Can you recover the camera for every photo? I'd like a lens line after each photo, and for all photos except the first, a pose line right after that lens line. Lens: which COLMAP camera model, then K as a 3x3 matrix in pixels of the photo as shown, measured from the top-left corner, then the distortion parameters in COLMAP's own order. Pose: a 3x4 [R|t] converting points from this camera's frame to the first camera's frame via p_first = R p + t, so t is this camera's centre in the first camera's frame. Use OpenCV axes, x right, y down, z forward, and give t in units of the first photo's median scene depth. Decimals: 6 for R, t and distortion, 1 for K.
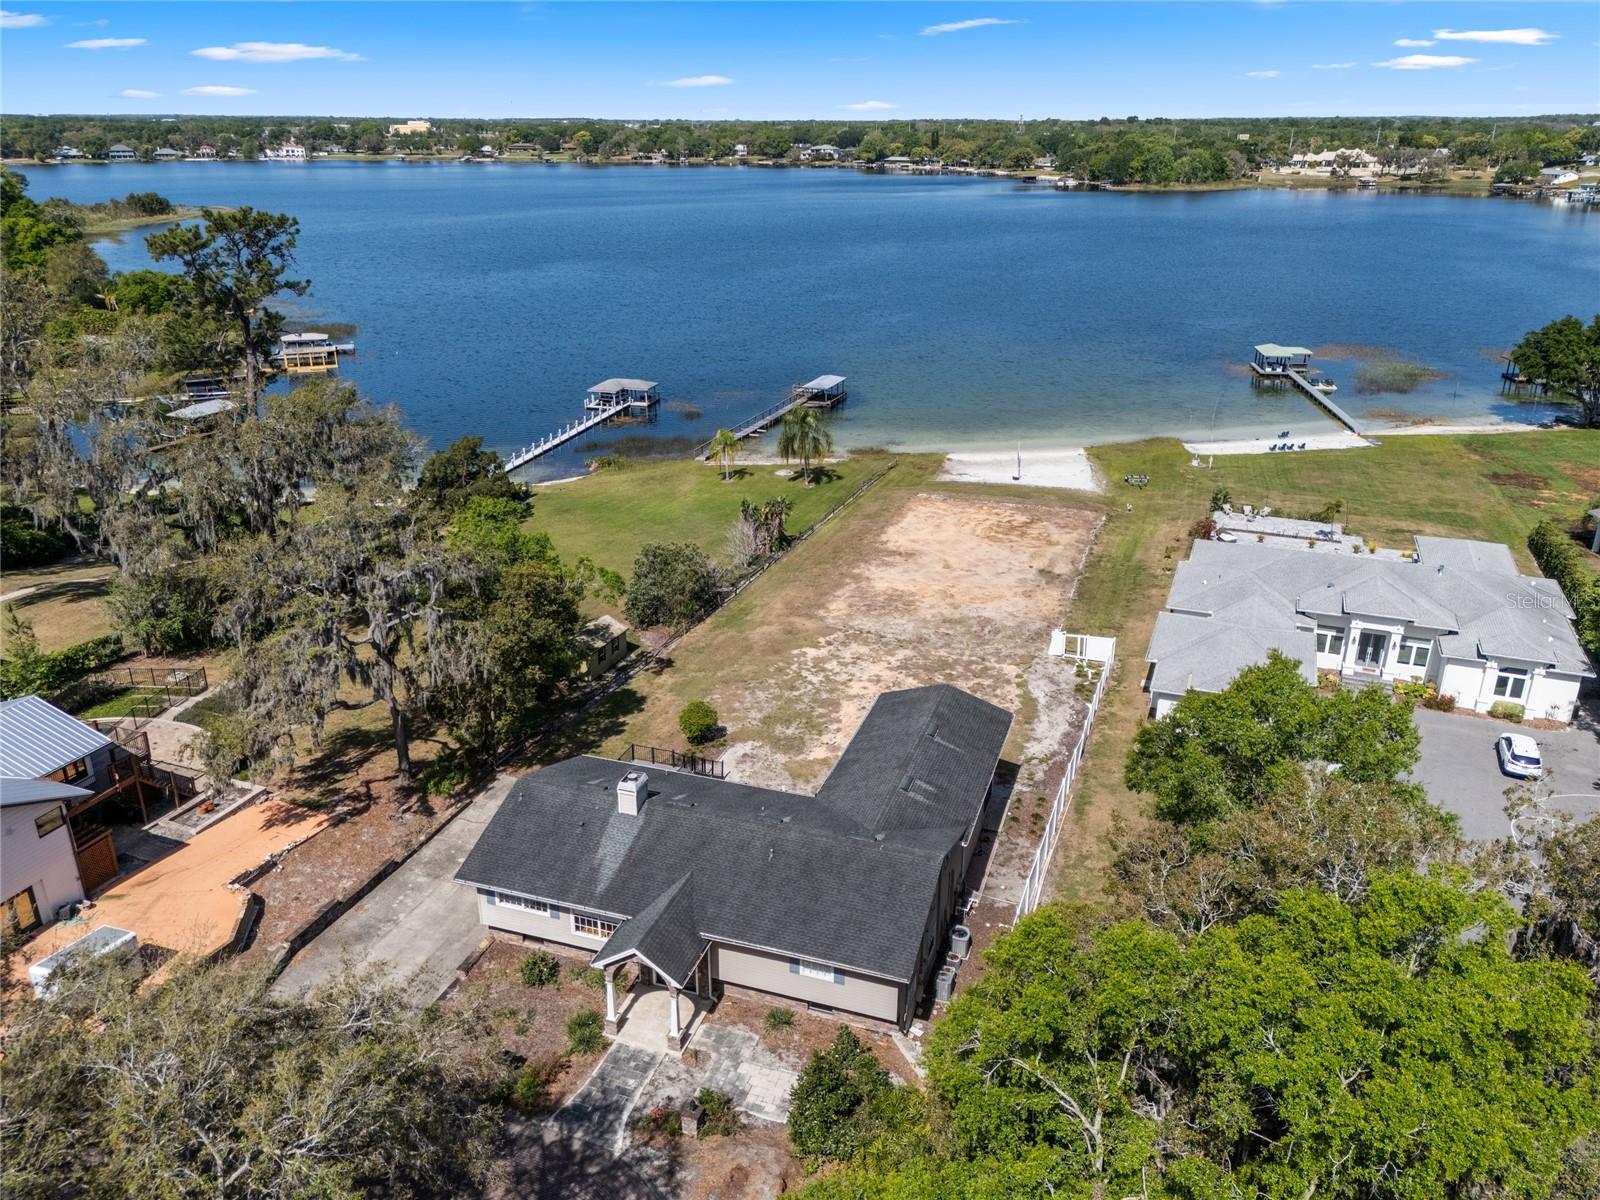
lens RADIAL K [[1181.0, 0, 802.7], [0, 1181.0, 601.2], [0, 0, 1]] dist [0.077805, -0.078272]
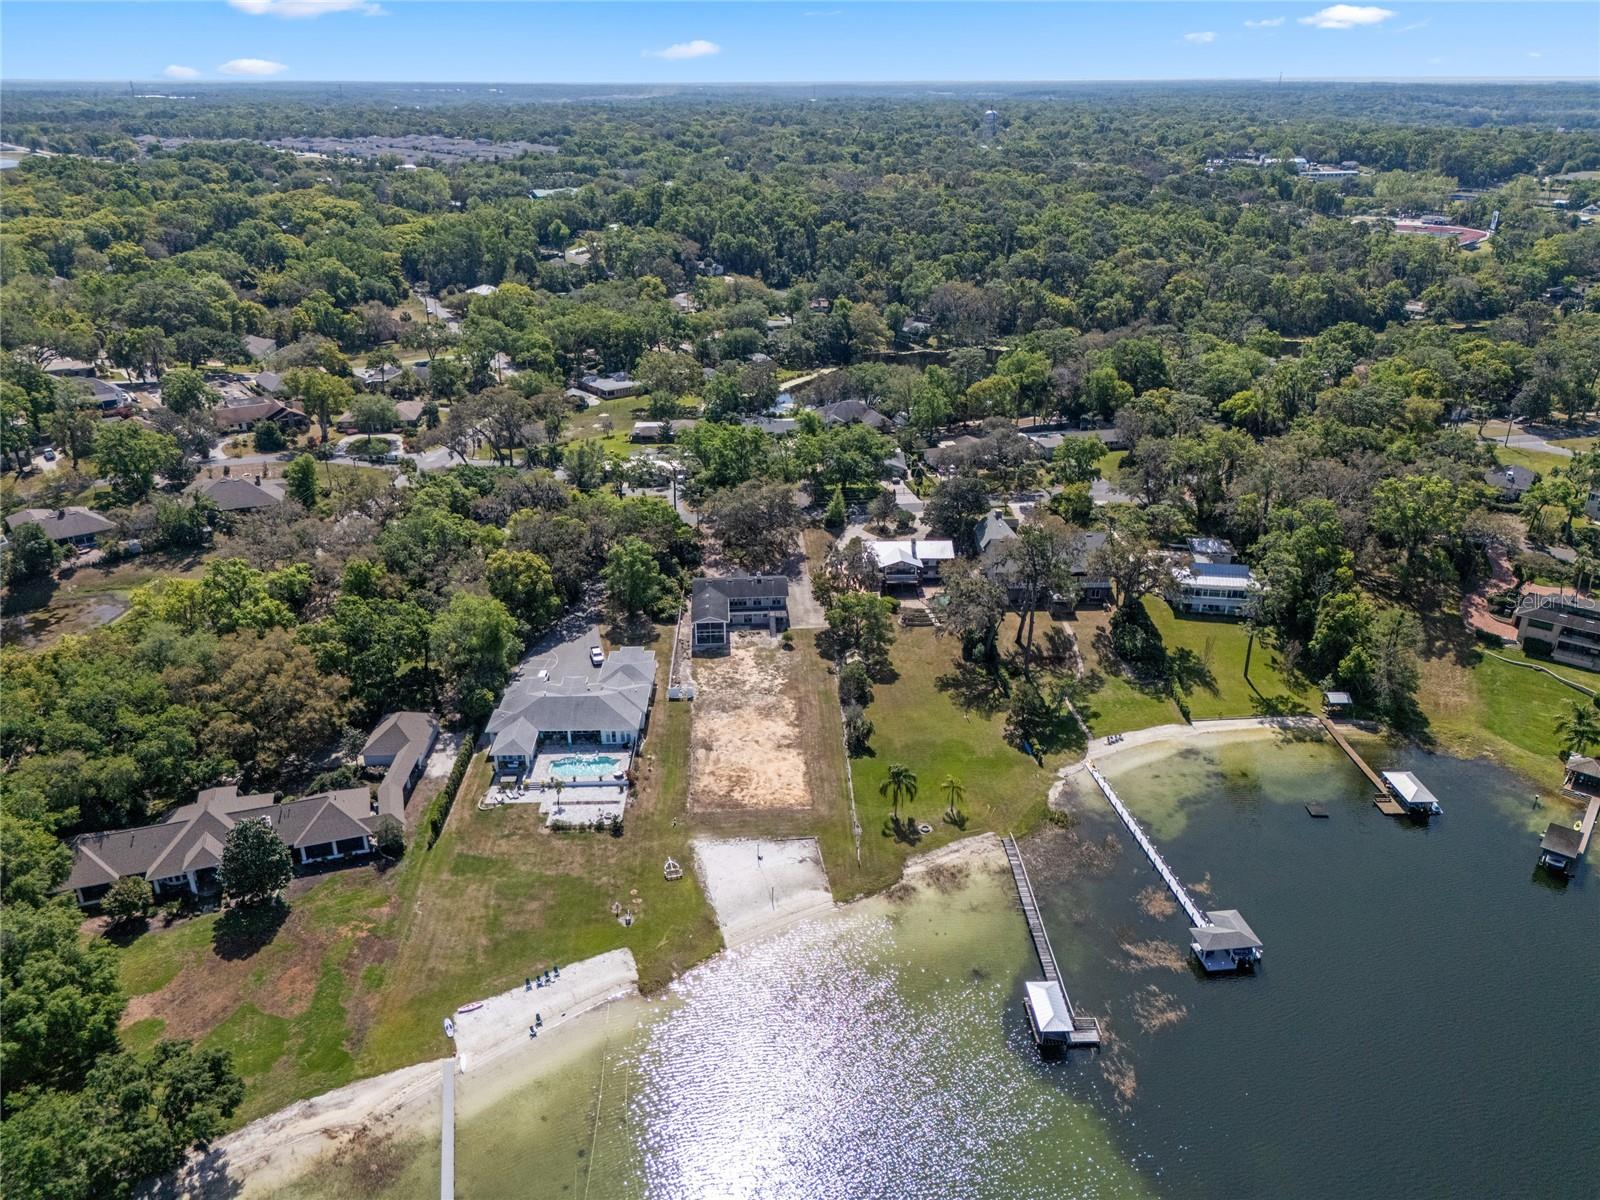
lens RADIAL K [[1181.0, 0, 802.7], [0, 1181.0, 601.2], [0, 0, 1]] dist [0.077805, -0.078272]
pose [[-0.919249, 0.156837, -0.361087, 0.519892], [-0.148134, 0.712003, 0.686373, -1.114489], [0.364743, 0.684437, -0.631275, 1.513483]]
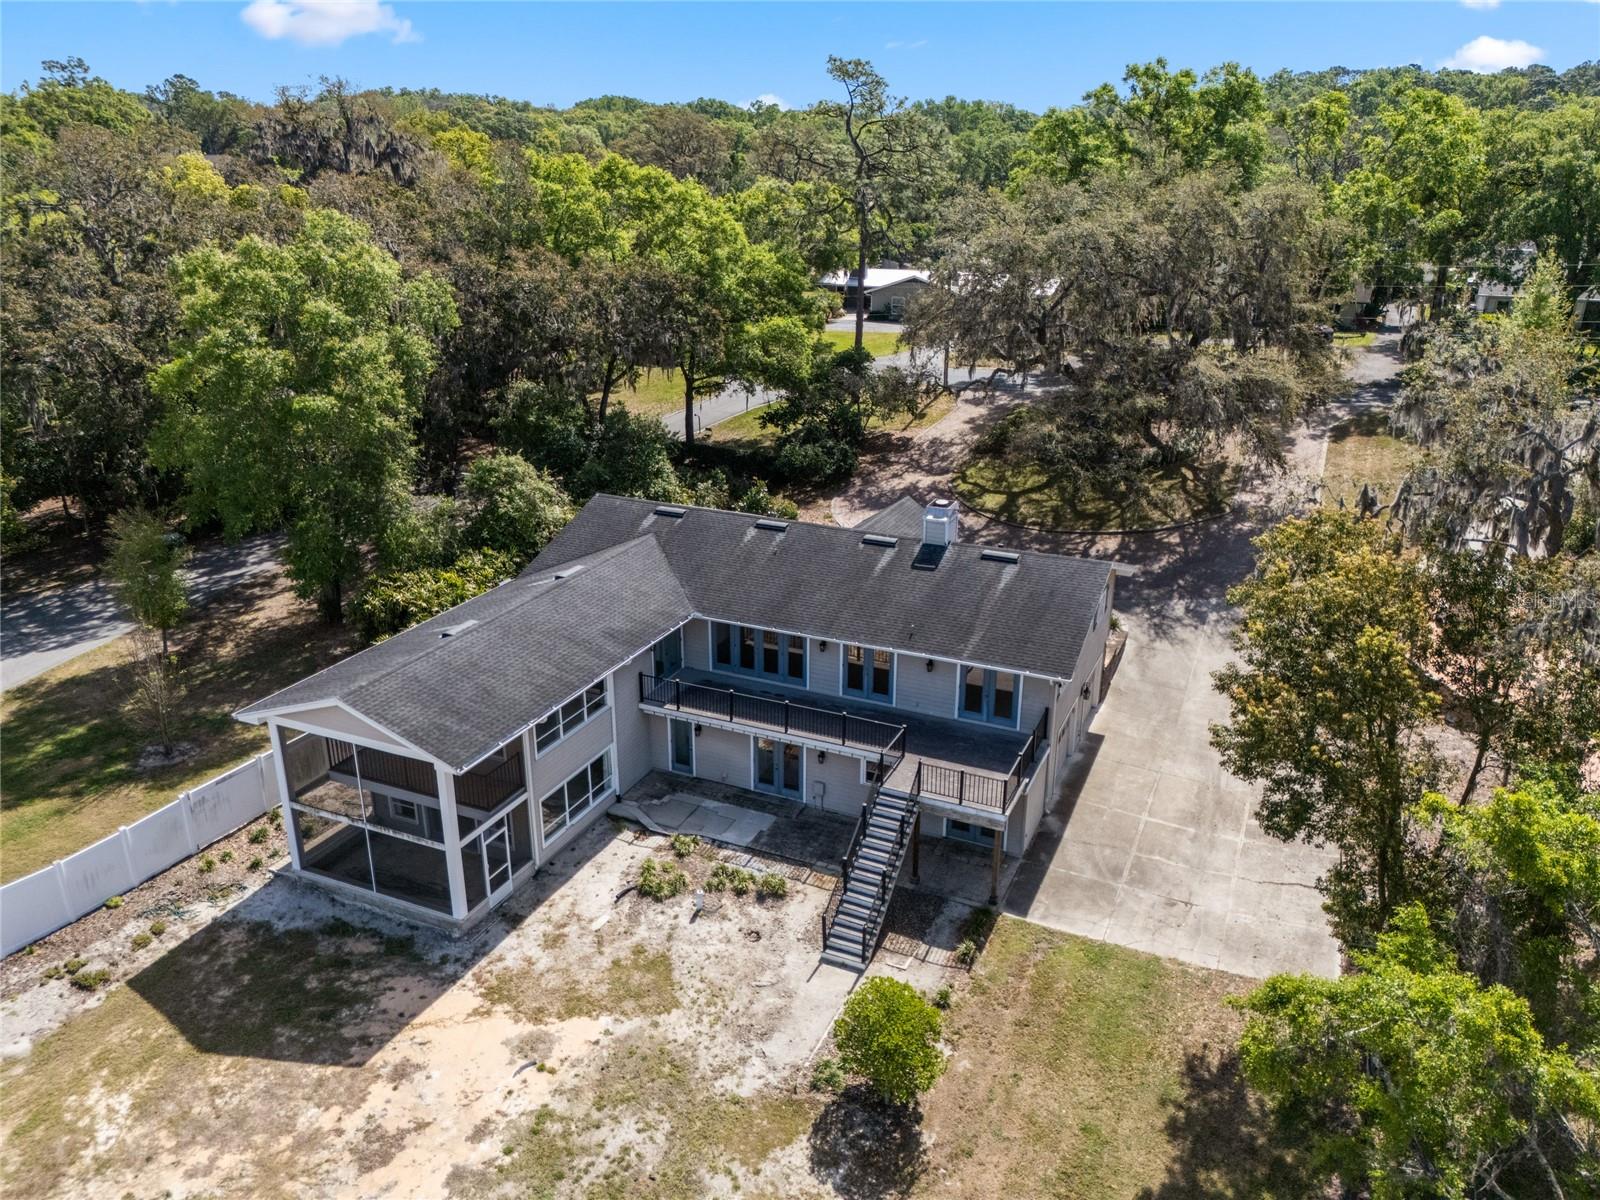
lens RADIAL K [[1181.0, 0, 802.7], [0, 1181.0, 601.2], [0, 0, 1]] dist [0.077805, -0.078272]
pose [[-0.995915, -0.044556, 0.078531, -0.042759], [0.020223, 0.737587, 0.674950, -0.122105], [-0.087997, 0.673781, -0.733673, 0.595690]]
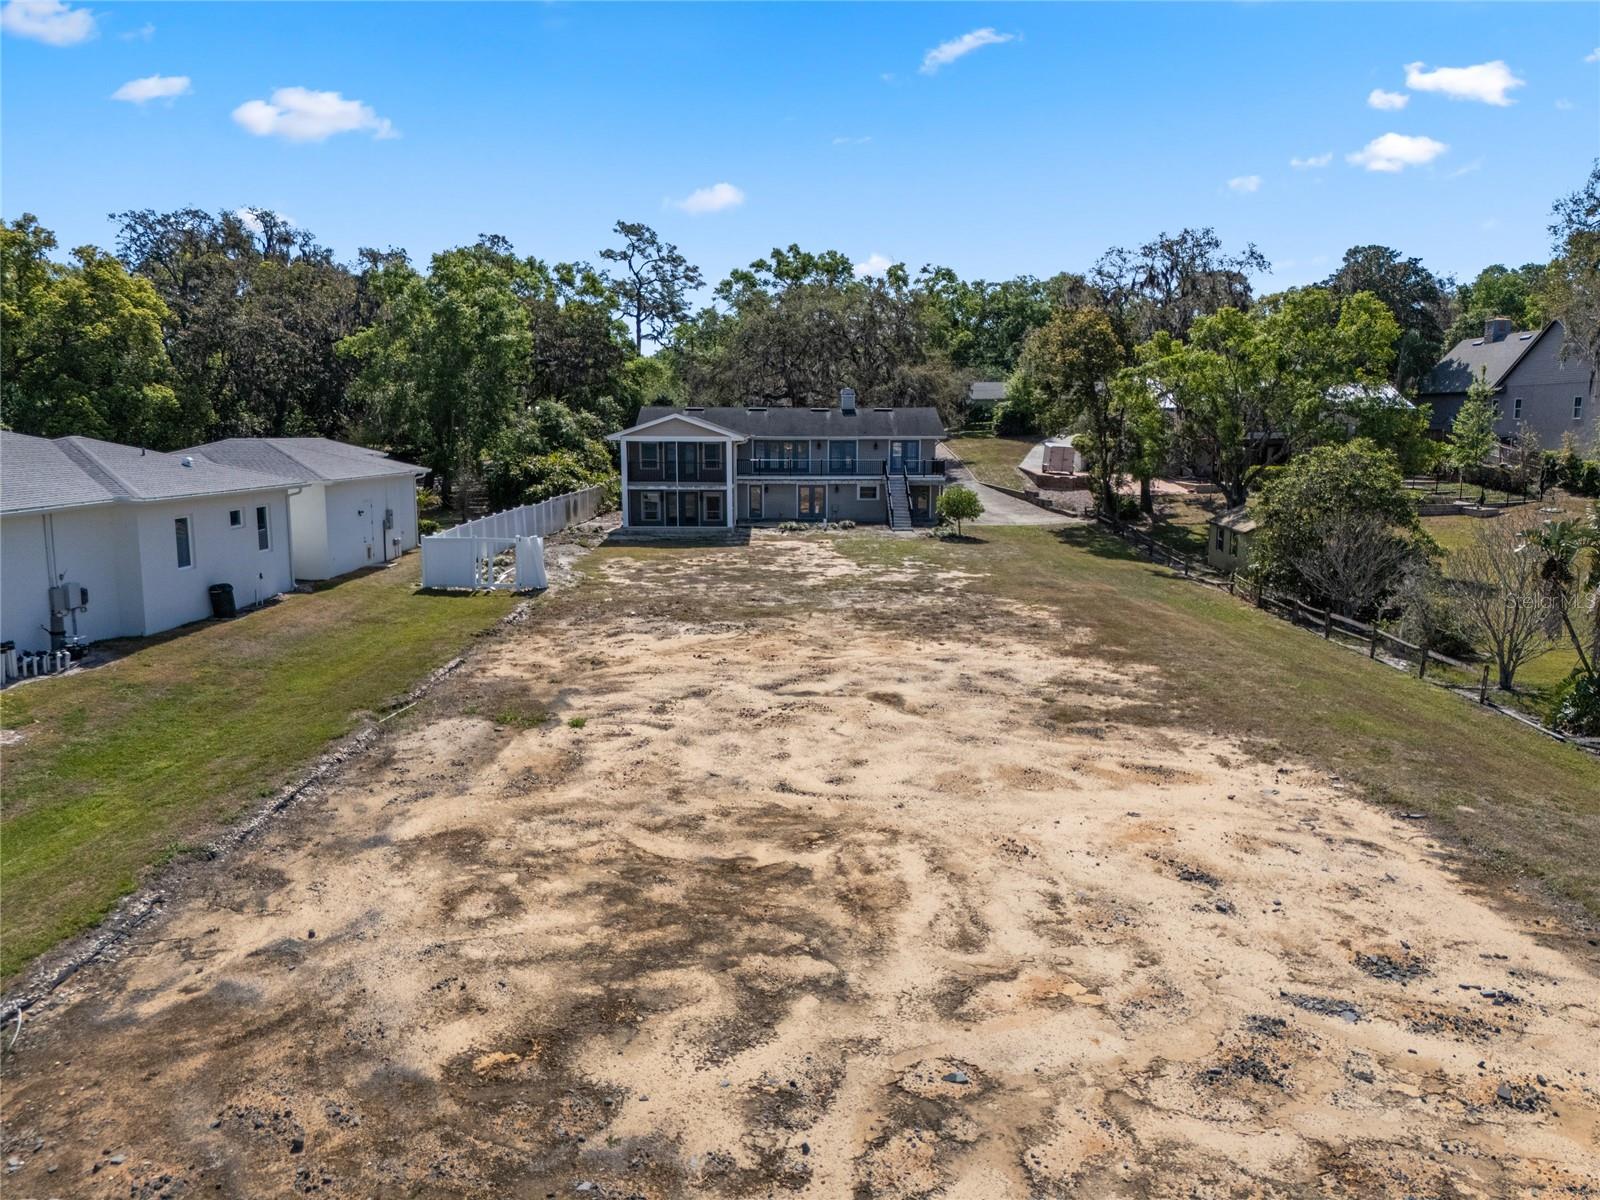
lens RADIAL K [[1181.0, 0, 802.7], [0, 1181.0, 601.2], [0, 0, 1]] dist [0.077805, -0.078272]
pose [[-0.934894, 0.040255, -0.352637, 0.170077], [-0.142726, 0.867038, 0.477362, -0.124299], [0.324965, 0.496614, -0.804843, 0.863479]]
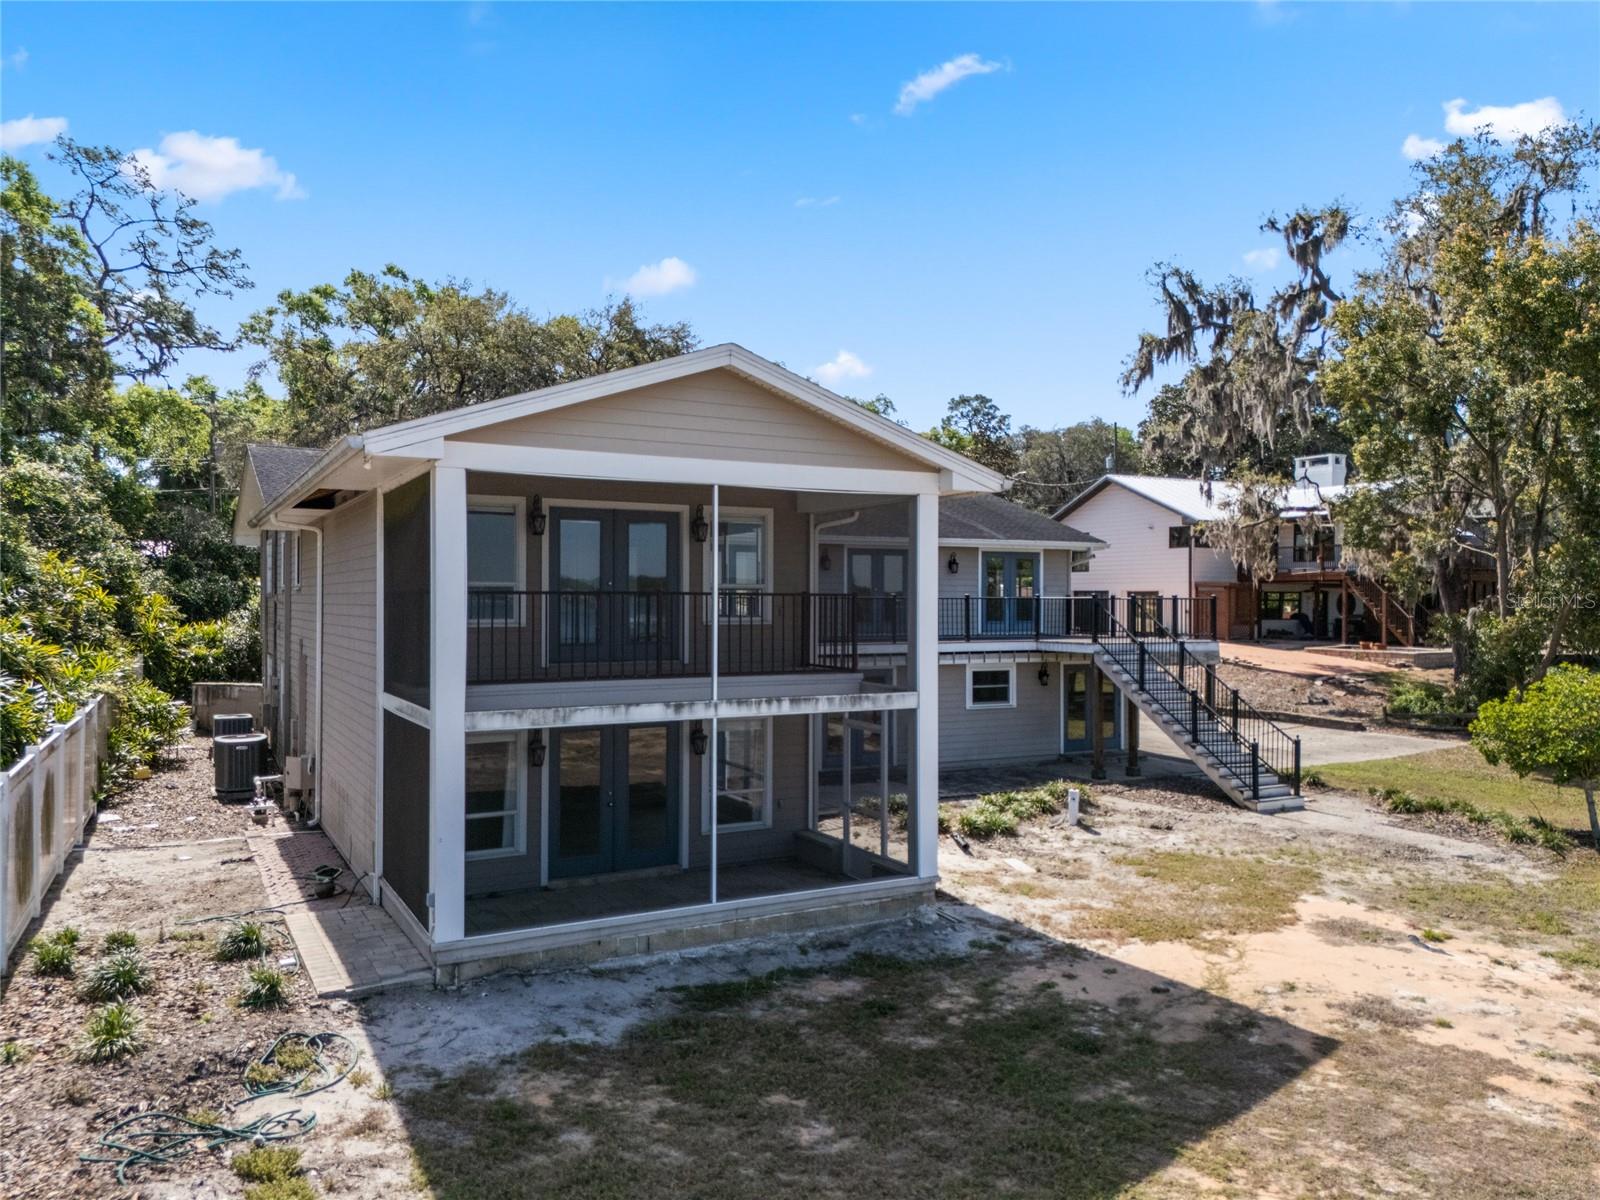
lens RADIAL K [[1181.0, 0, 802.7], [0, 1181.0, 601.2], [0, 0, 1]] dist [0.077805, -0.078272]
pose [[-0.677331, -0.009584, -0.735616, 0.117212], [-0.282126, 0.926850, 0.247697, 0.026729], [0.679432, 0.375309, -0.630488, 0.525391]]
